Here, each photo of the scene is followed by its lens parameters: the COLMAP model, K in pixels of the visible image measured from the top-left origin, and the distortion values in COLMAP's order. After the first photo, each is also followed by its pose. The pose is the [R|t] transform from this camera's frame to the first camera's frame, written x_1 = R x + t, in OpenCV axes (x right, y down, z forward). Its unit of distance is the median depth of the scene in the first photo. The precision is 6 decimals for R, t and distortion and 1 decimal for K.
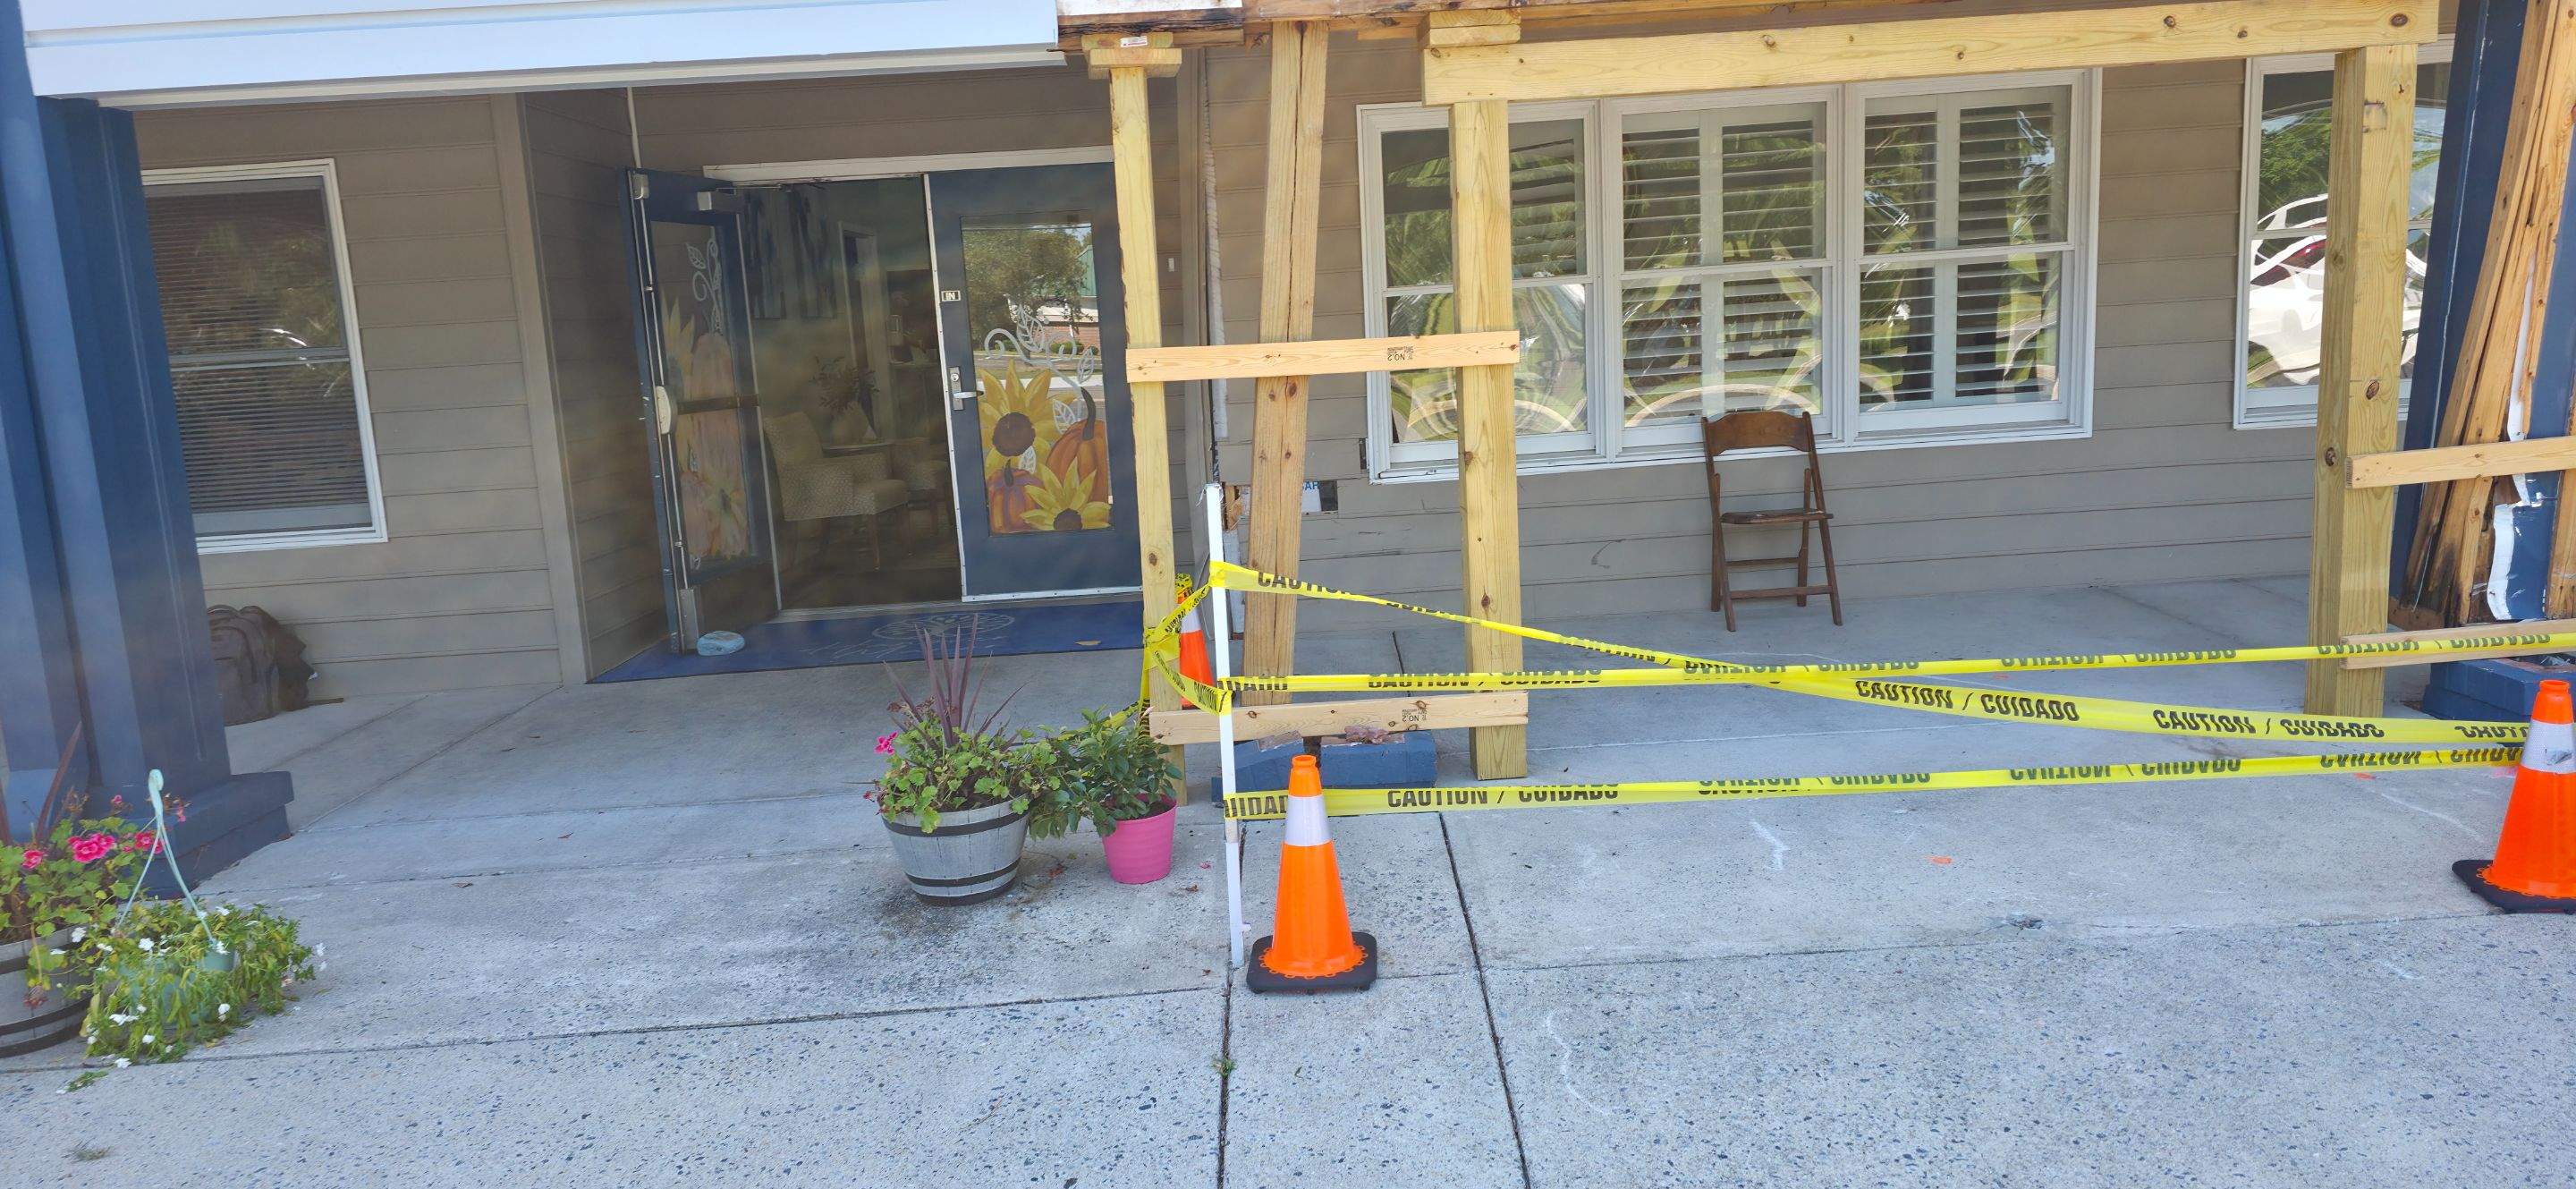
lens RADIAL K [[1691.8, 0, 1304.7], [0, 1691.8, 591.6], [0, 0, 1]] dist [0.076656, -0.077585]
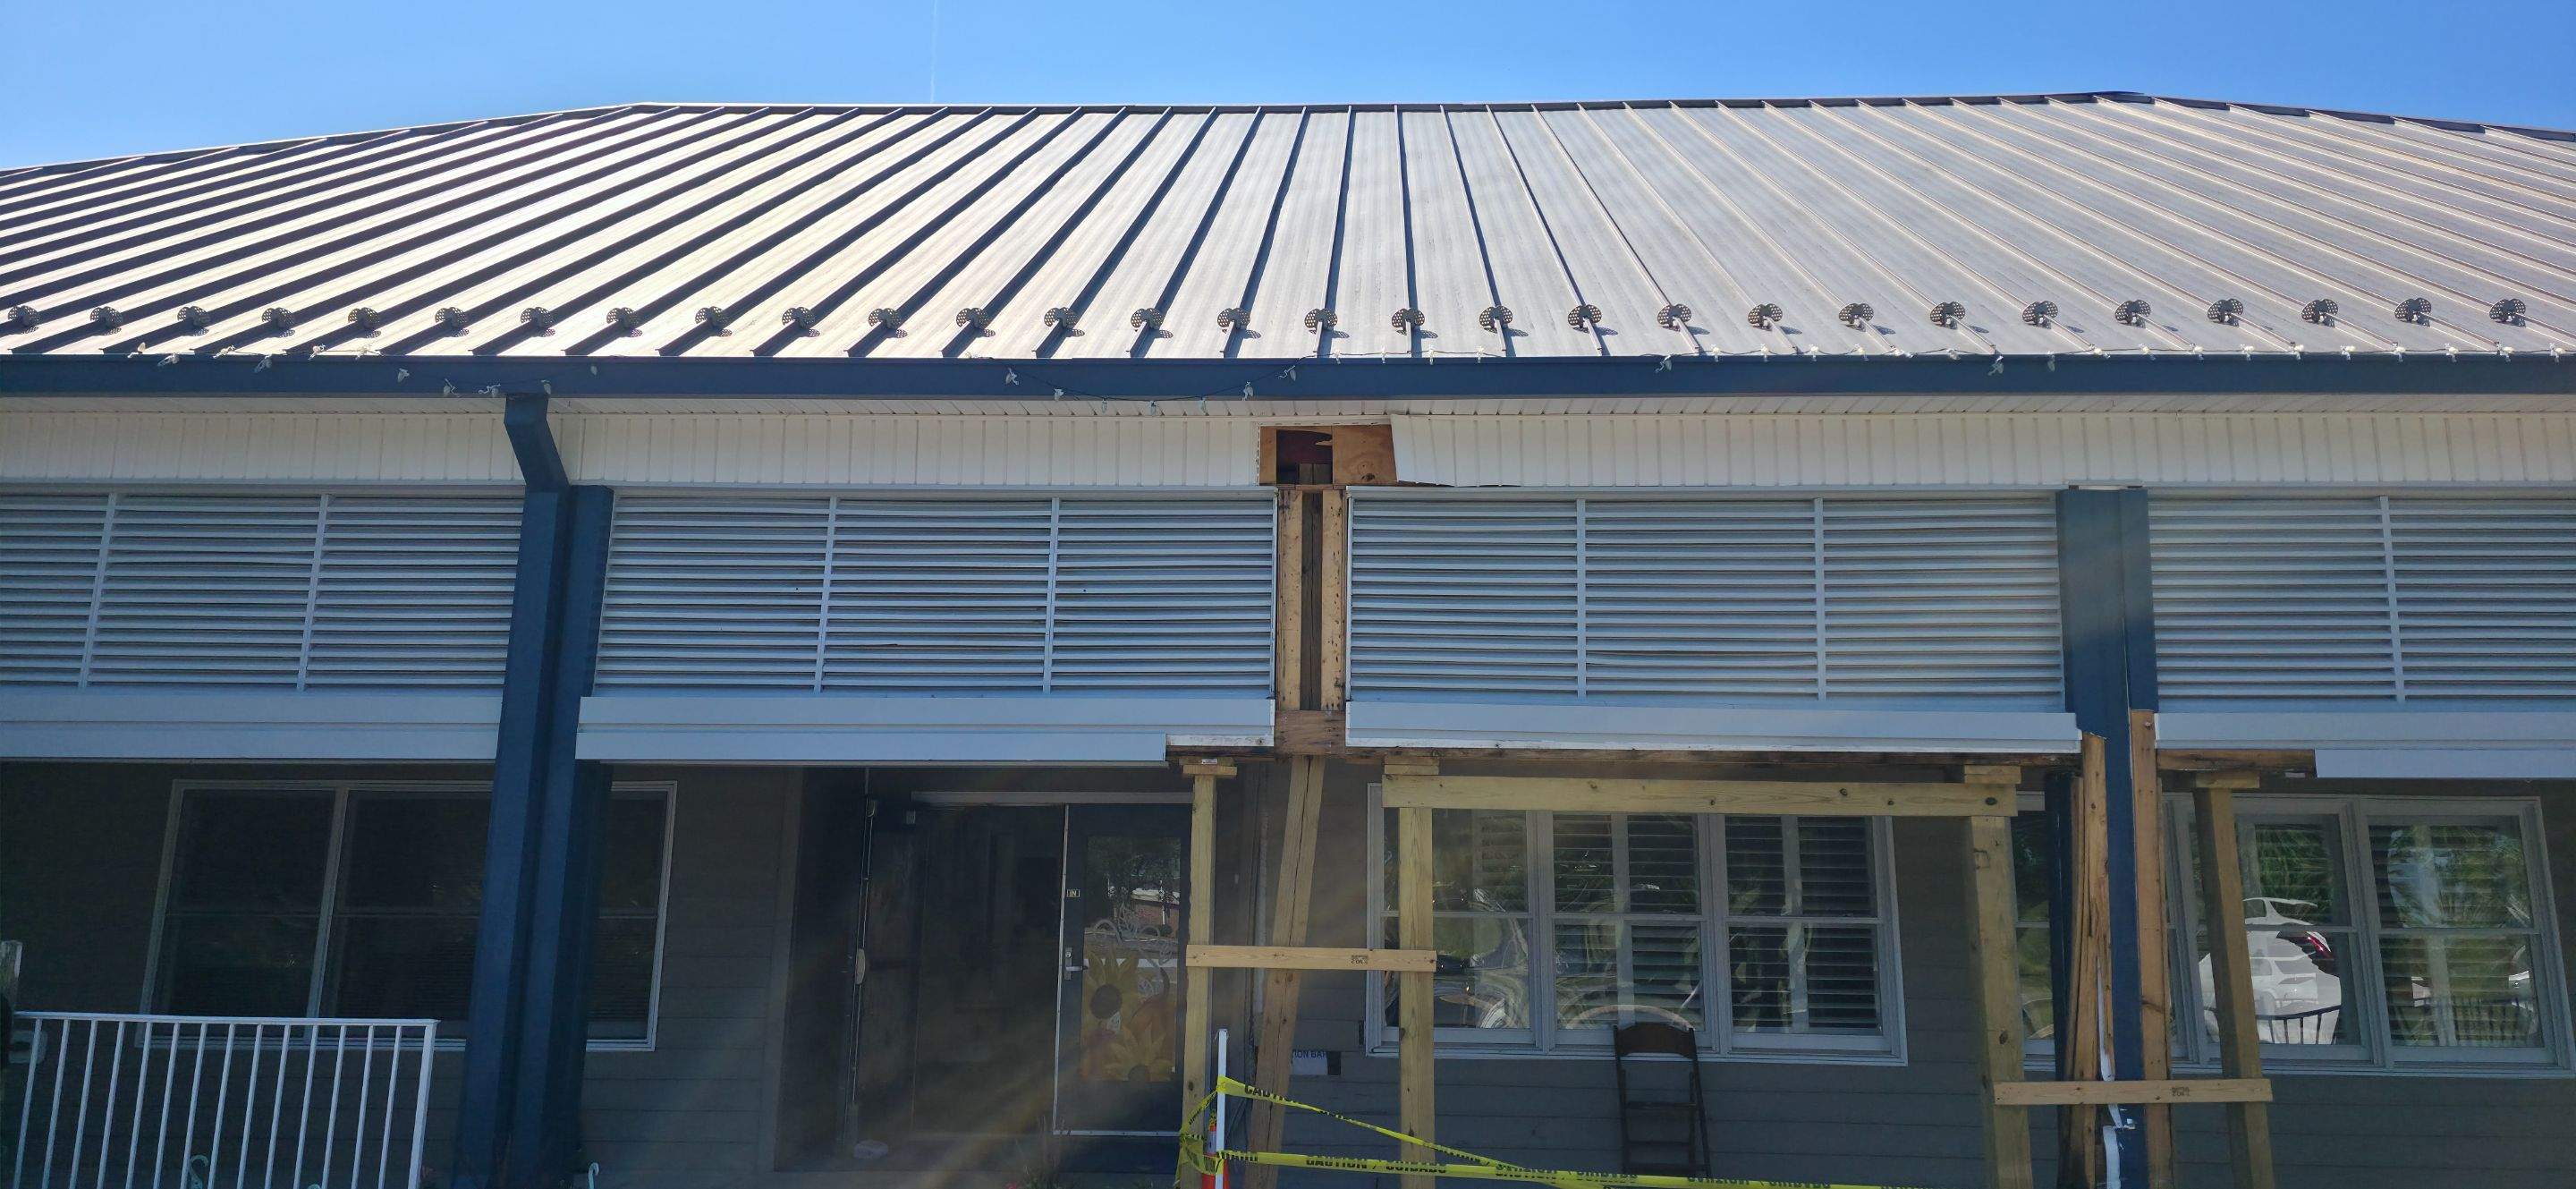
lens RADIAL K [[1691.8, 0, 1298.2], [0, 1691.8, 574.8], [0, 0, 1]] dist [0.076656, -0.077585]
pose [[0.995900, 0.056020, -0.071022, 0.085370], [-0.077255, 0.935166, -0.345682, 0.069770], [0.047052, 0.349752, 0.935660, -0.564631]]
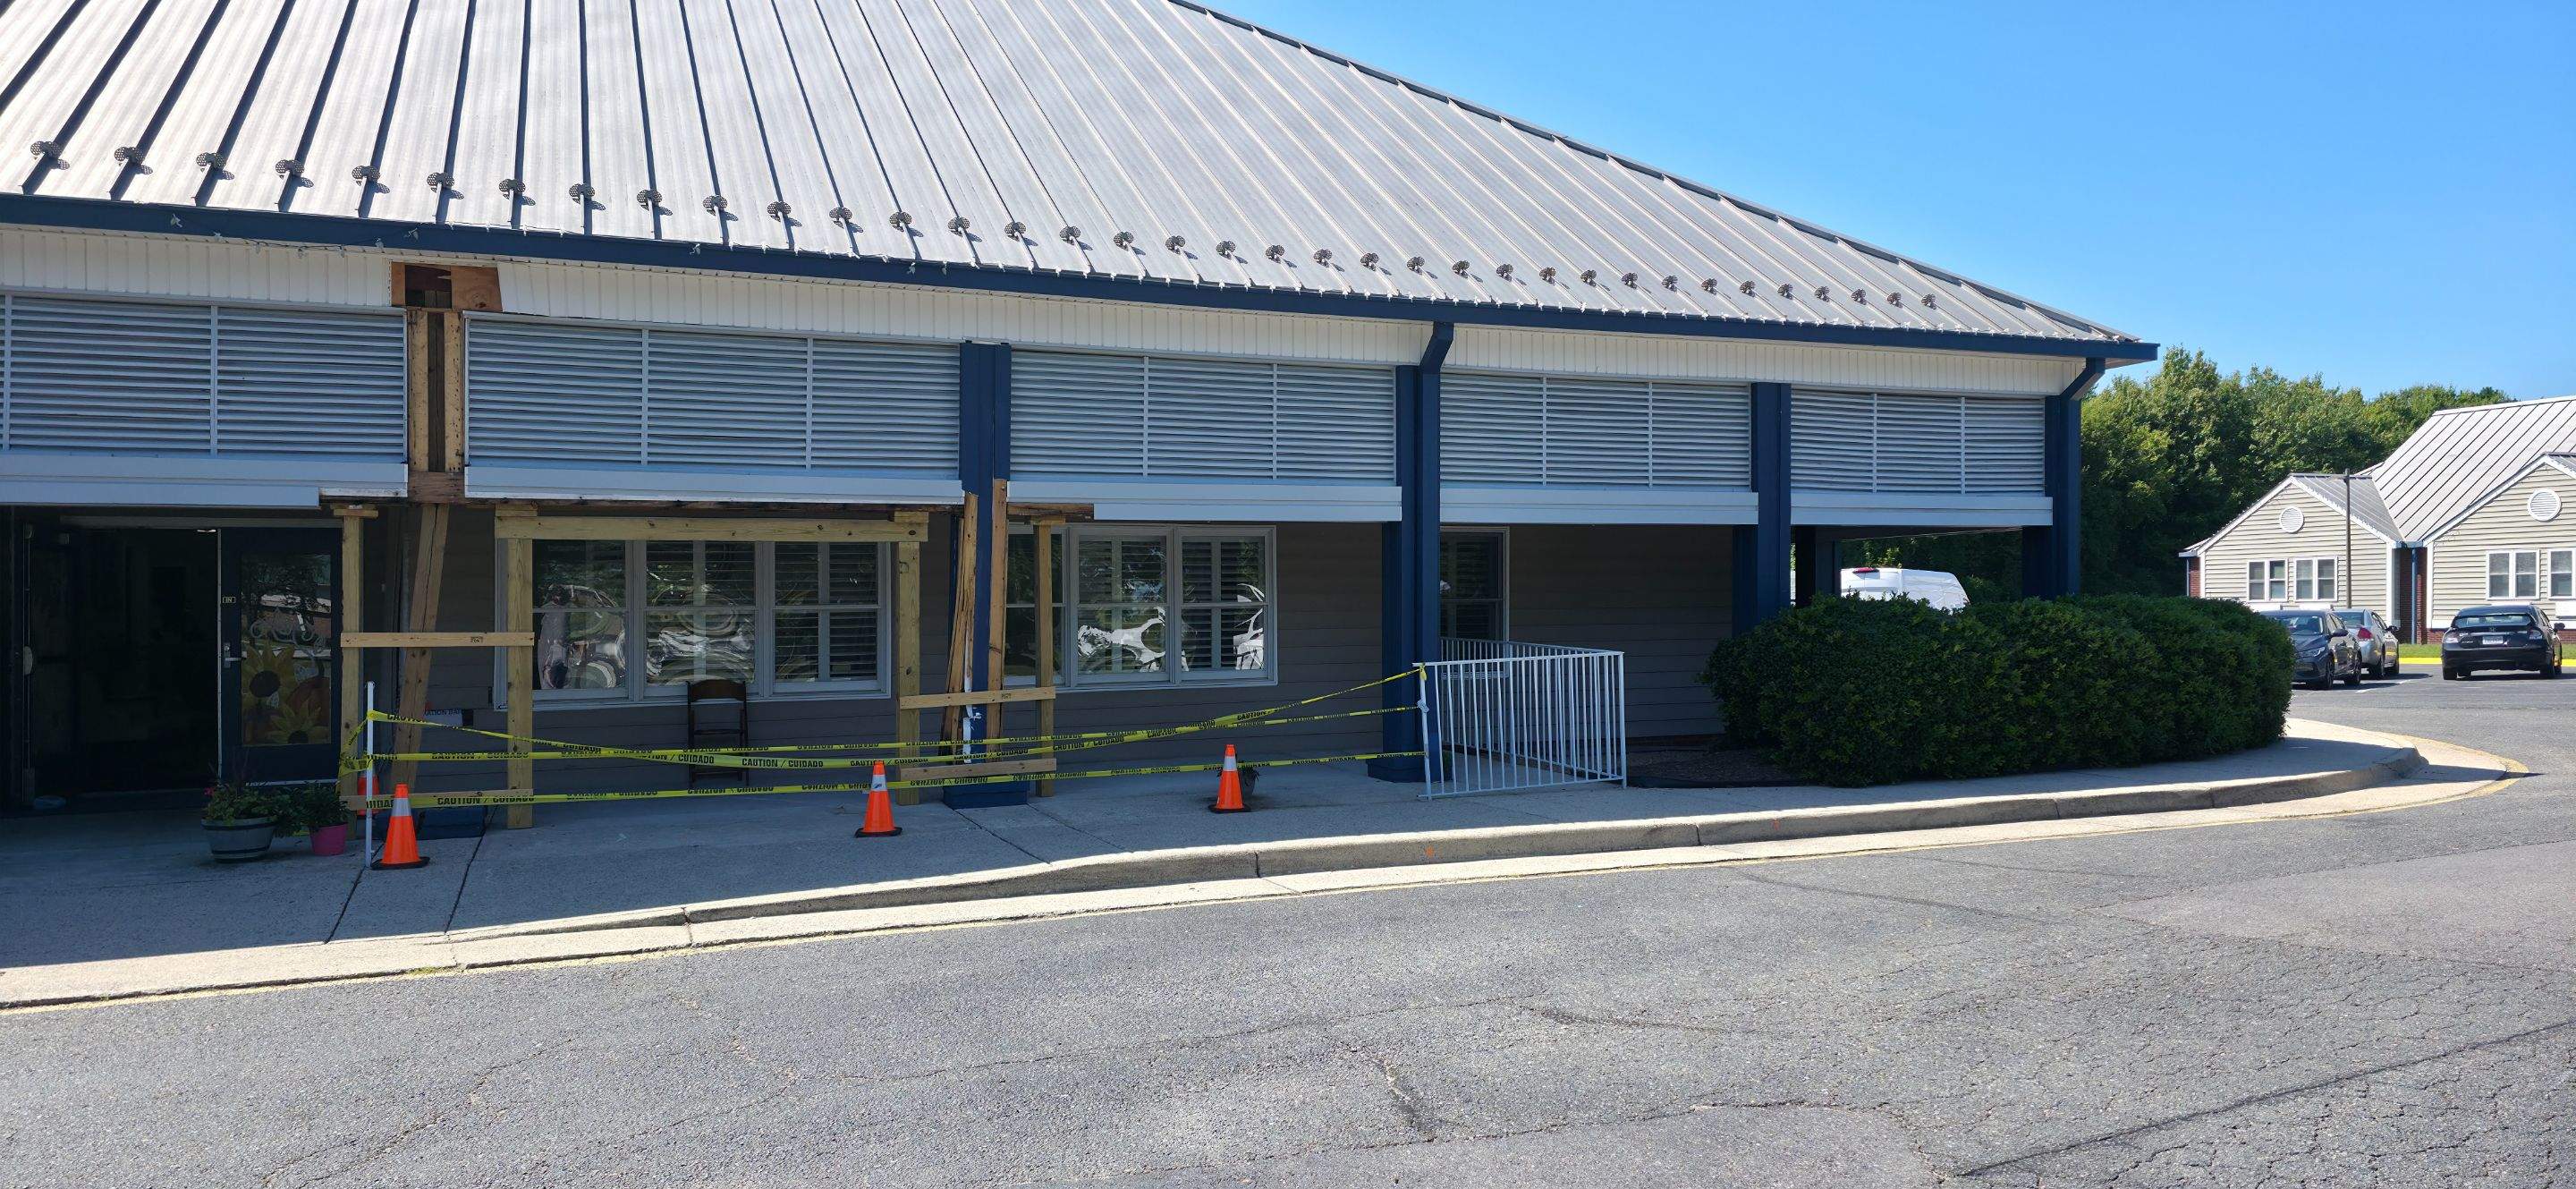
lens RADIAL K [[1691.8, 0, 1317.1], [0, 1691.8, 588.9], [0, 0, 1]] dist [0.076656, -0.077585]
pose [[0.920908, 0.052545, 0.386223, 0.191666], [0.019966, 0.983212, -0.181371, 0.226932], [-0.389269, 0.174738, 0.904398, -1.495842]]
